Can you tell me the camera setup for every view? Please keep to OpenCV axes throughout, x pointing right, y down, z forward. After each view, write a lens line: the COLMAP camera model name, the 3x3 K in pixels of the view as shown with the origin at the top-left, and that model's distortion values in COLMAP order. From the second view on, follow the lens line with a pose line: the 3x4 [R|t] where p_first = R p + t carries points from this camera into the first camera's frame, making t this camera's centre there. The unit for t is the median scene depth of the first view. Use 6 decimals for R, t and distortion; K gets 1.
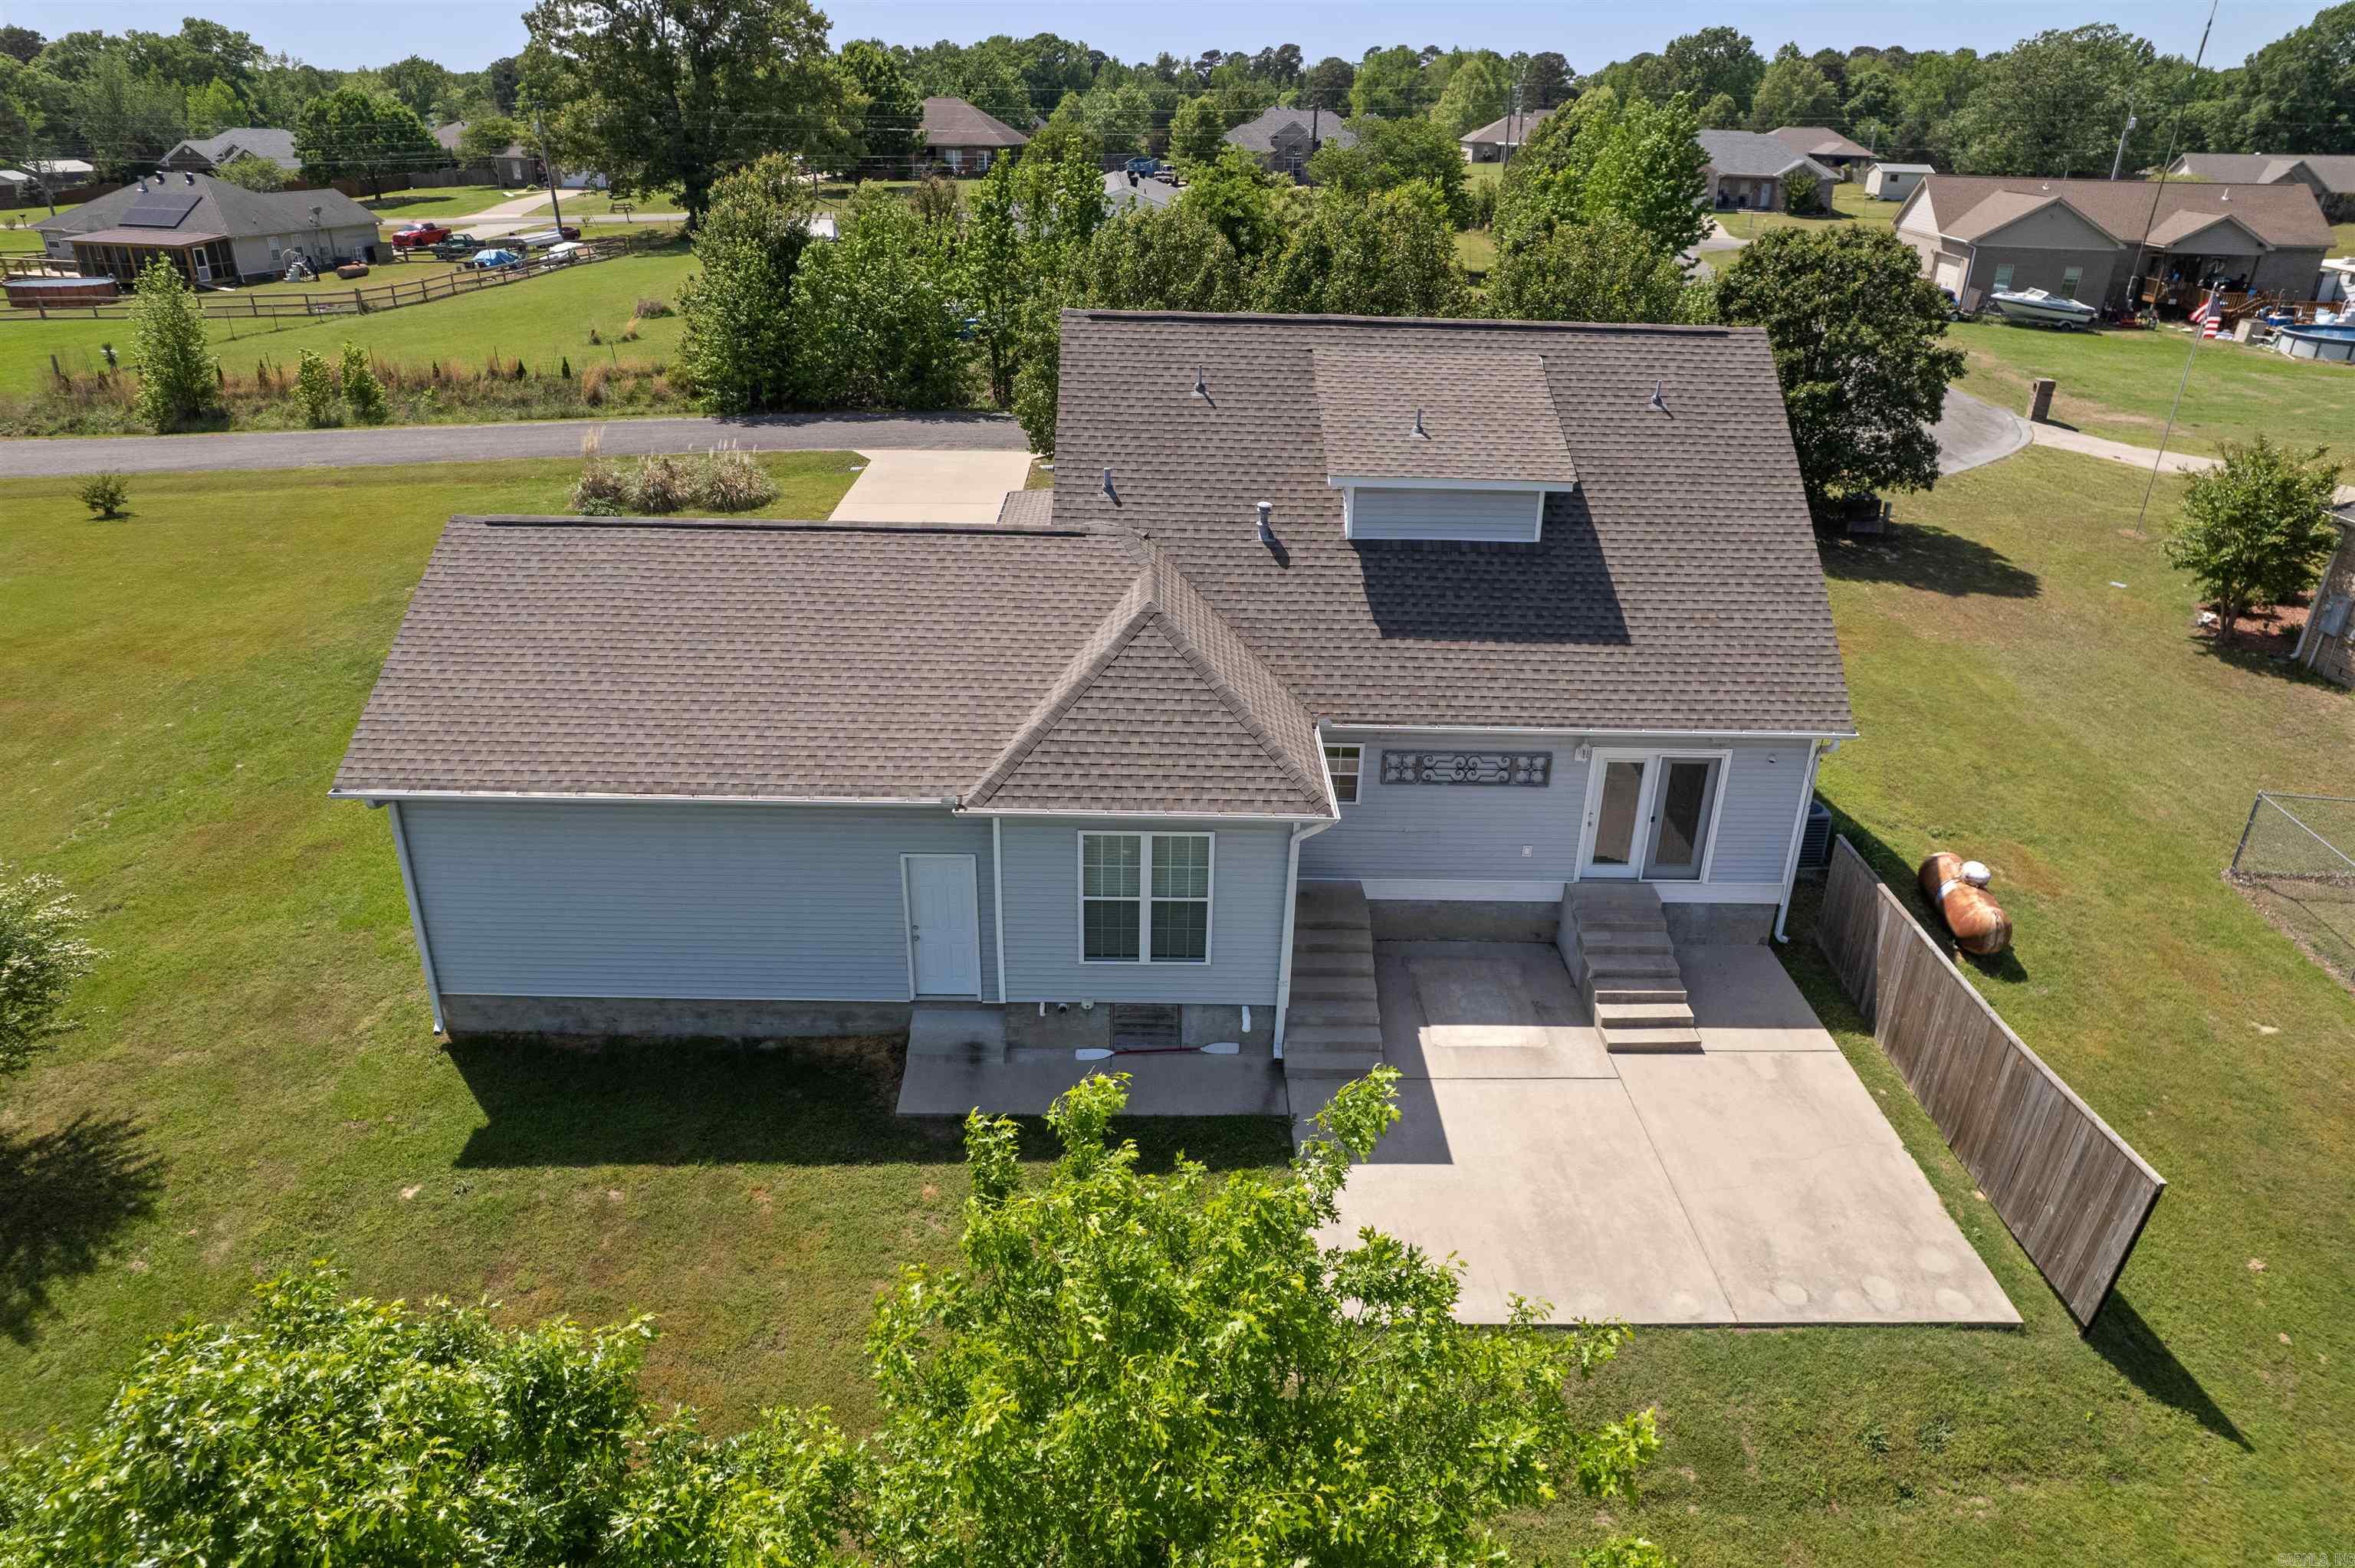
lens RADIAL K [[1511.3, 0, 1177.5], [0, 1511.3, 784.0], [0, 0, 1]] dist [-0.084695, 0.077694]
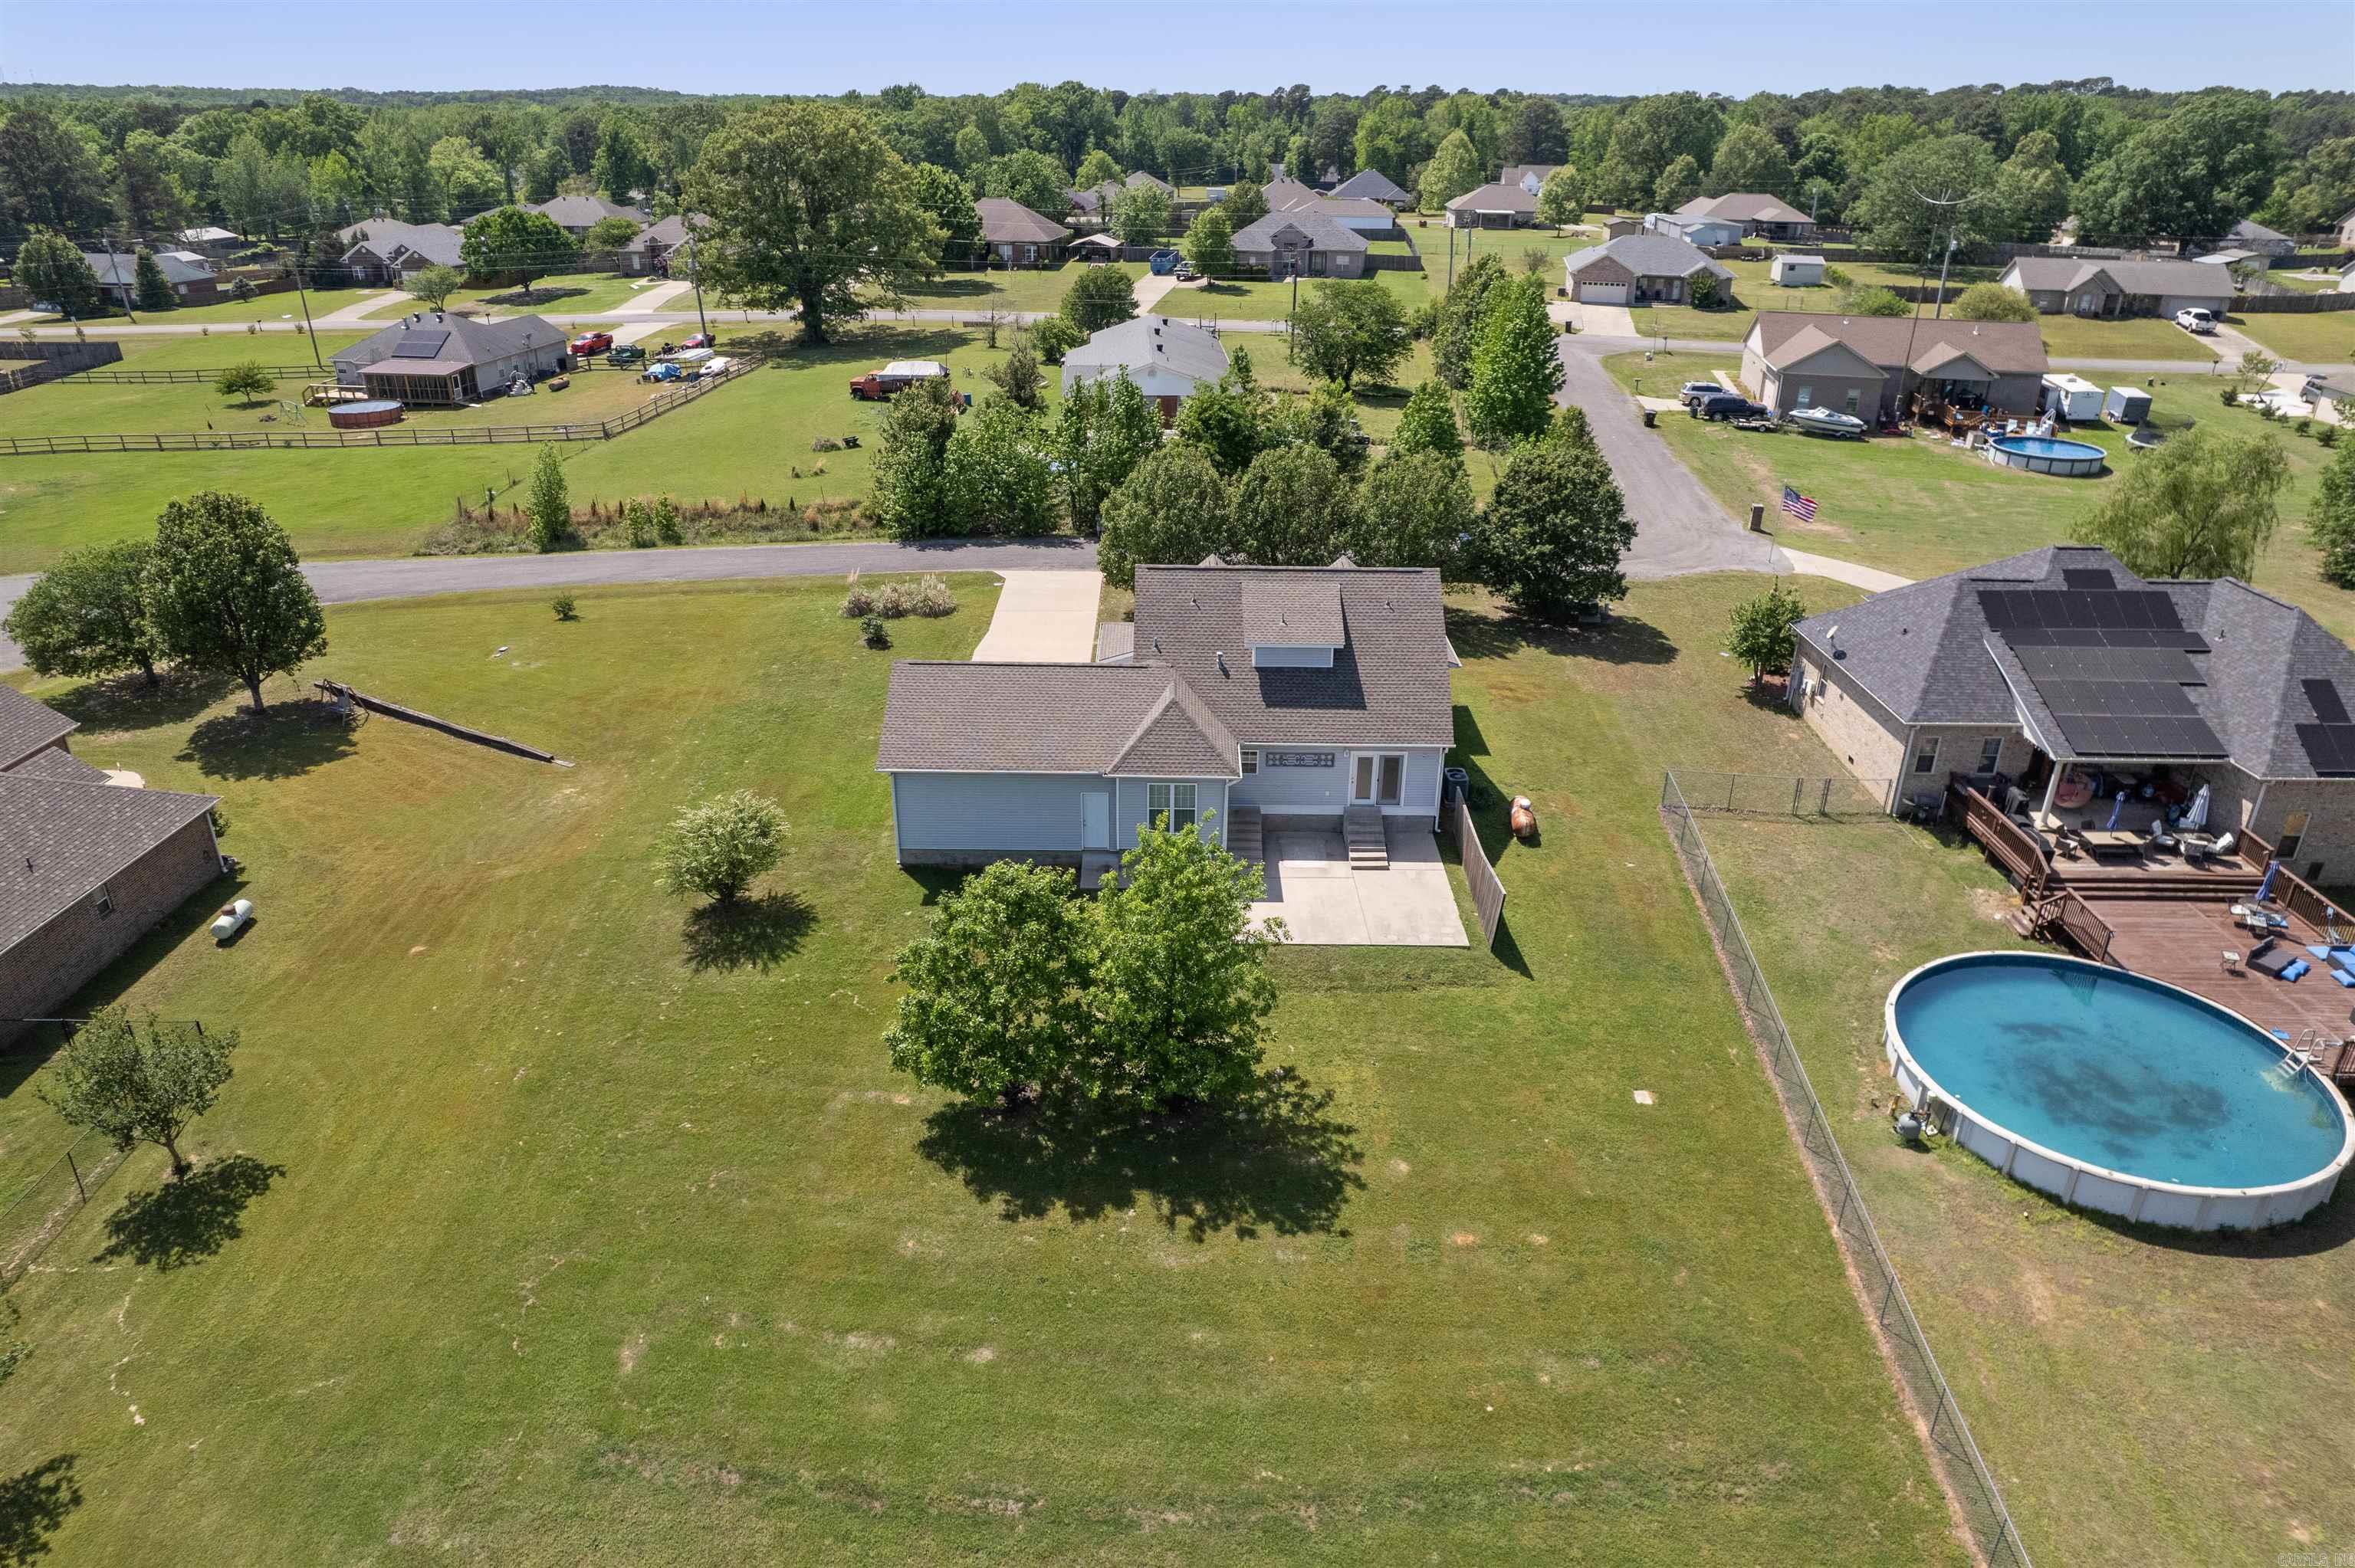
lens RADIAL K [[1511.3, 0, 1177.5], [0, 1511.3, 784.0], [0, 0, 1]] dist [-0.084695, 0.077694]
pose [[0.999879, -0.004288, -0.014977, 0.010131], [0.004318, 0.999989, 0.001971, 0.009350], [0.014968, -0.002035, 0.999886, -0.592309]]
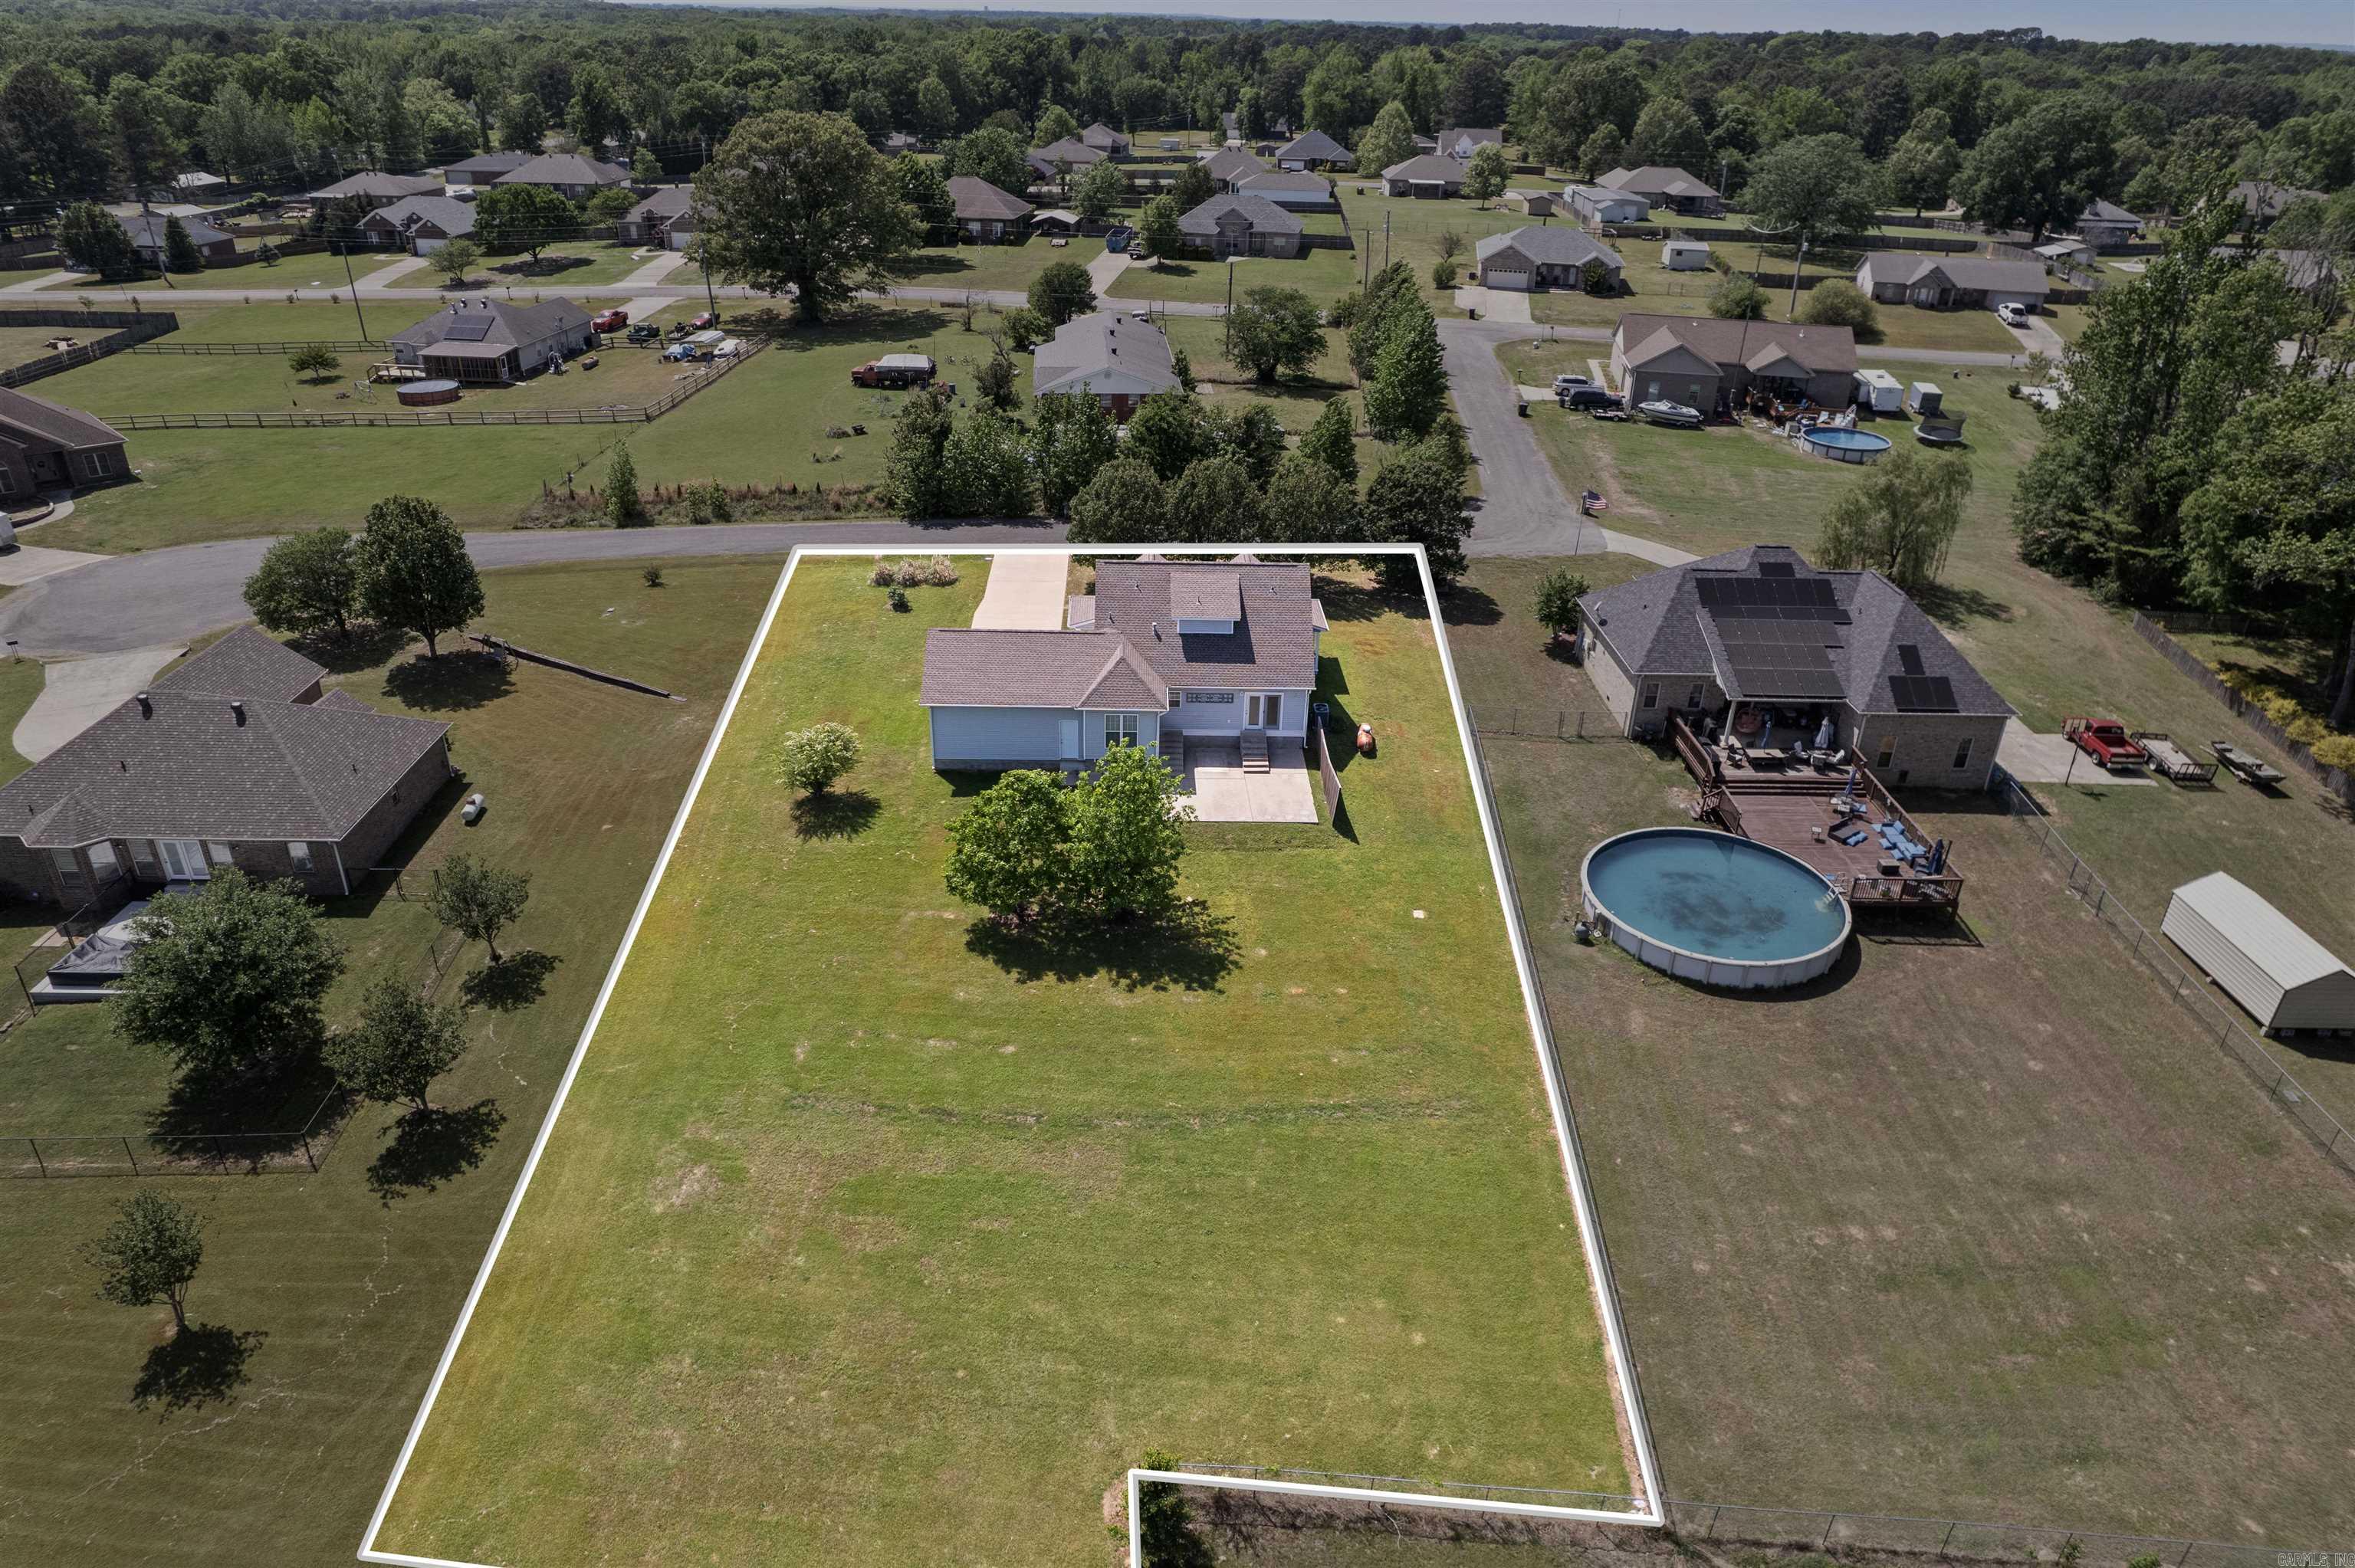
lens RADIAL K [[1511.3, 0, 1177.5], [0, 1511.3, 784.0], [0, 0, 1]] dist [-0.084695, 0.077694]
pose [[0.999894, -0.003065, 0.014216, 0.024216], [0.002343, 0.998719, 0.050542, 0.004967], [-0.014353, -0.050504, 0.998621, -1.036260]]
